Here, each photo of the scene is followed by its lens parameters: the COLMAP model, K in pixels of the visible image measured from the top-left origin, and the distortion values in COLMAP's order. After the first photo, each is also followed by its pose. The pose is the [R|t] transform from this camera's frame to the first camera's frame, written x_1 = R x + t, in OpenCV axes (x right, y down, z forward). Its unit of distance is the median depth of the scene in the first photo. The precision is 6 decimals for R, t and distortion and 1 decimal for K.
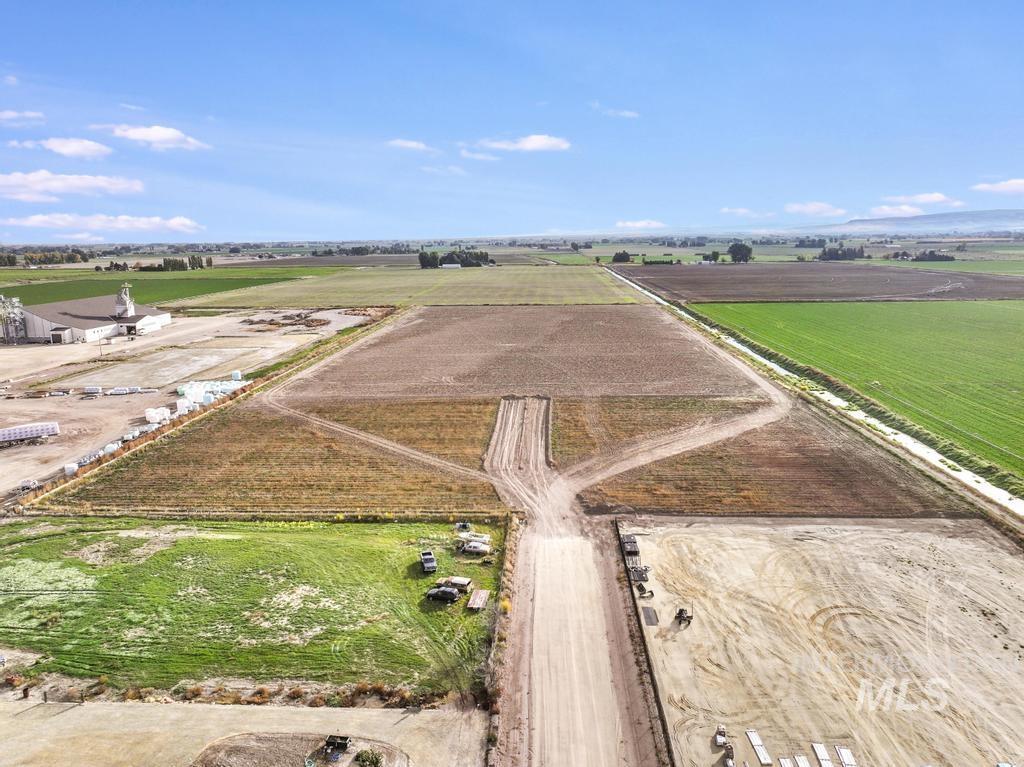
lens RADIAL K [[719.6, 0, 512.0], [0, 719.6, 383.5], [0, 0, 1]] dist [0.001743, 0.008169]
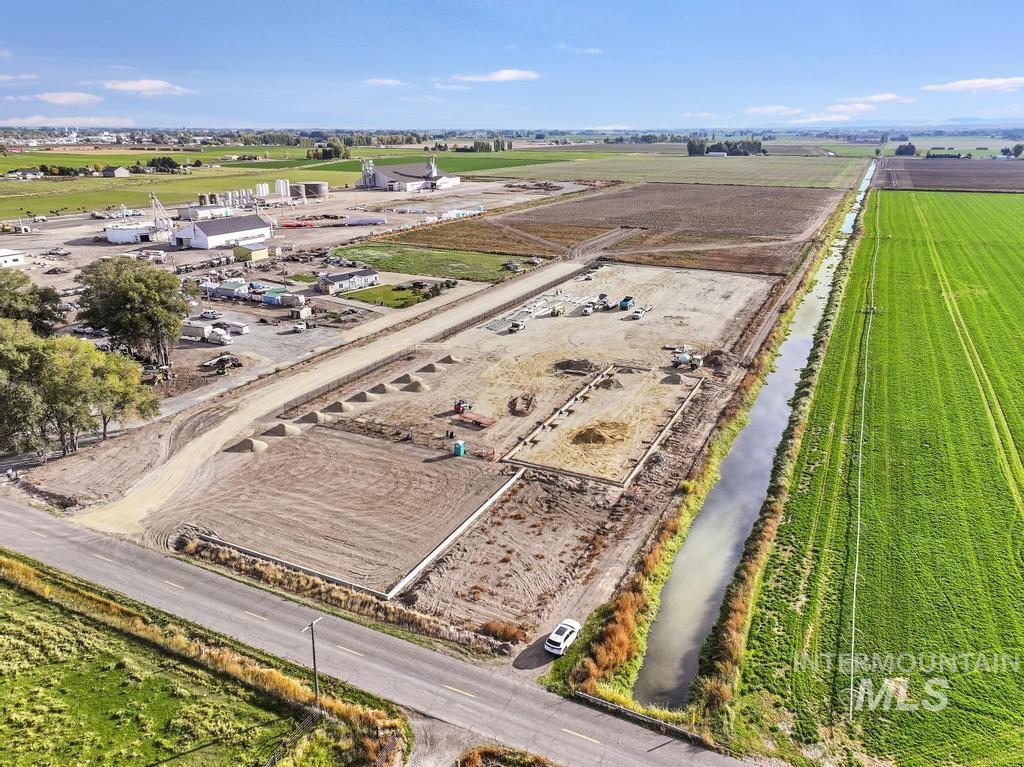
lens RADIAL K [[714.9, 0, 512.0], [0, 714.9, 383.5], [0, 0, 1]] dist [0.004180, 0.006397]
pose [[0.916737, 0.147379, -0.371312, 0.307118], [-0.092022, 0.982371, 0.162724, 0.094253], [0.388748, -0.115007, 0.914138, -0.452737]]
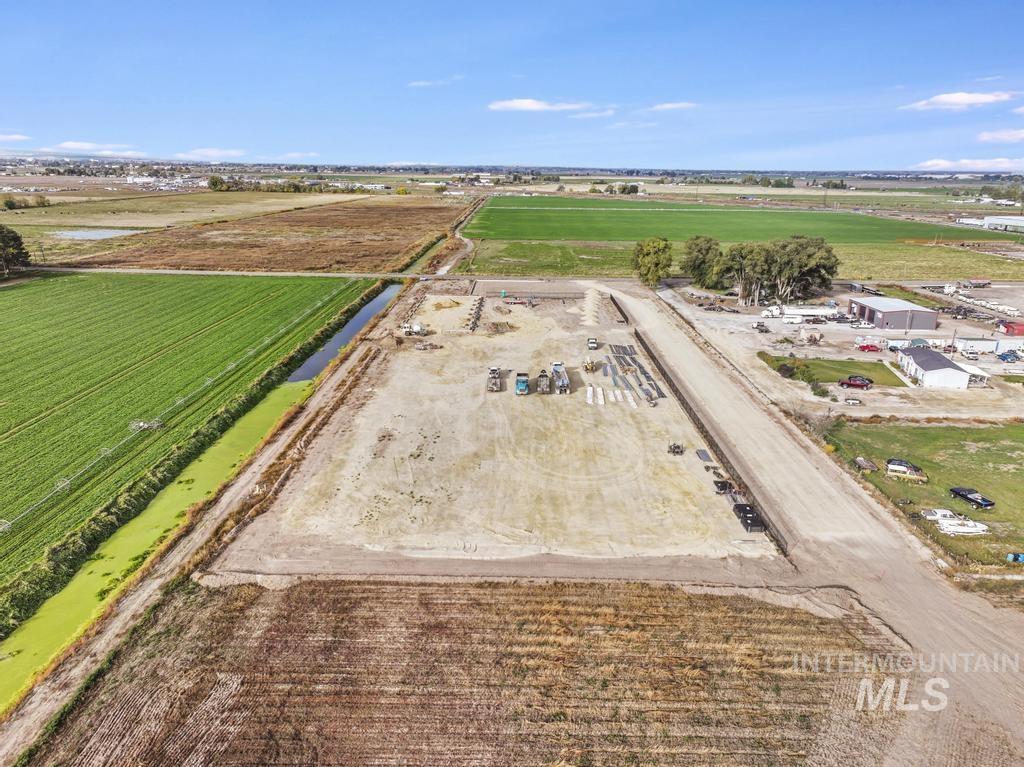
lens RADIAL K [[714.9, 0, 512.0], [0, 714.9, 383.5], [0, 0, 1]] dist [0.004180, 0.006397]
pose [[-0.999092, 0.010392, -0.041312, 0.173798], [-0.010571, 0.878963, 0.476773, -0.102646], [0.041266, 0.476777, -0.878055, 0.615472]]
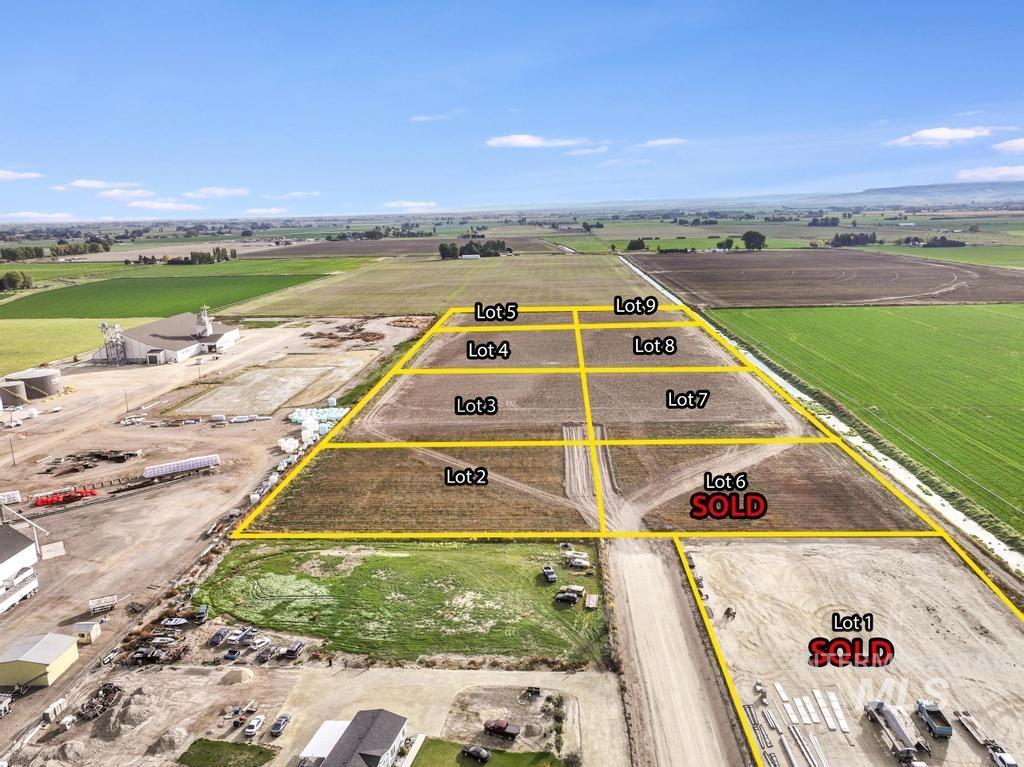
lens RADIAL K [[728.7, 0, 513.4], [0, 728.7, 382.6], [0, 0, 1]] dist [0.004990, 0.002387]
pose [[0.999920, -0.008845, -0.009053, -0.063435], [0.009135, 0.999427, 0.032594, -0.068313], [0.008759, -0.032674, 0.999428, -0.166957]]
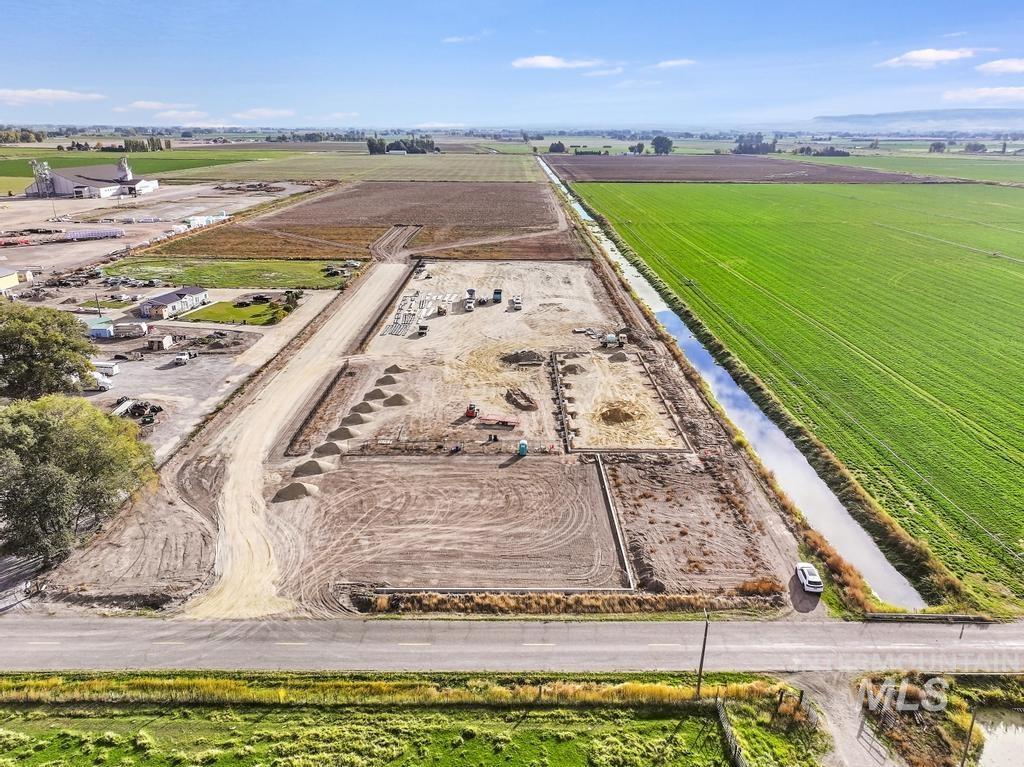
lens RADIAL K [[714.9, 0, 512.0], [0, 714.9, 383.5], [0, 0, 1]] dist [0.004180, 0.006397]
pose [[0.998629, 0.002560, 0.052275, 0.125811], [-0.009963, 0.989838, 0.141849, 0.104874], [-0.051380, -0.142176, 0.988507, -0.486775]]
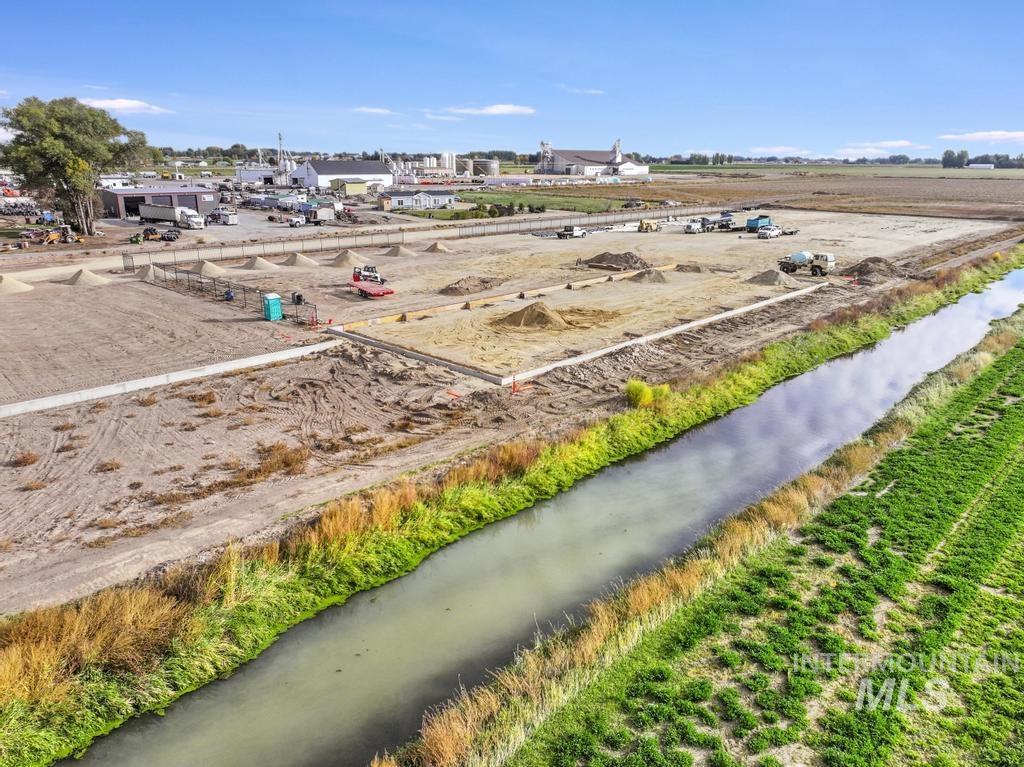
lens RADIAL K [[705.3, 0, 513.0], [0, 705.3, 408.3], [0, 0, 1]] dist [0.001105, 0.010180]
pose [[0.755159, 0.239596, -0.610187, 0.328724], [-0.149902, 0.969265, 0.195076, 0.167809], [0.638173, -0.055845, 0.767865, -0.241612]]
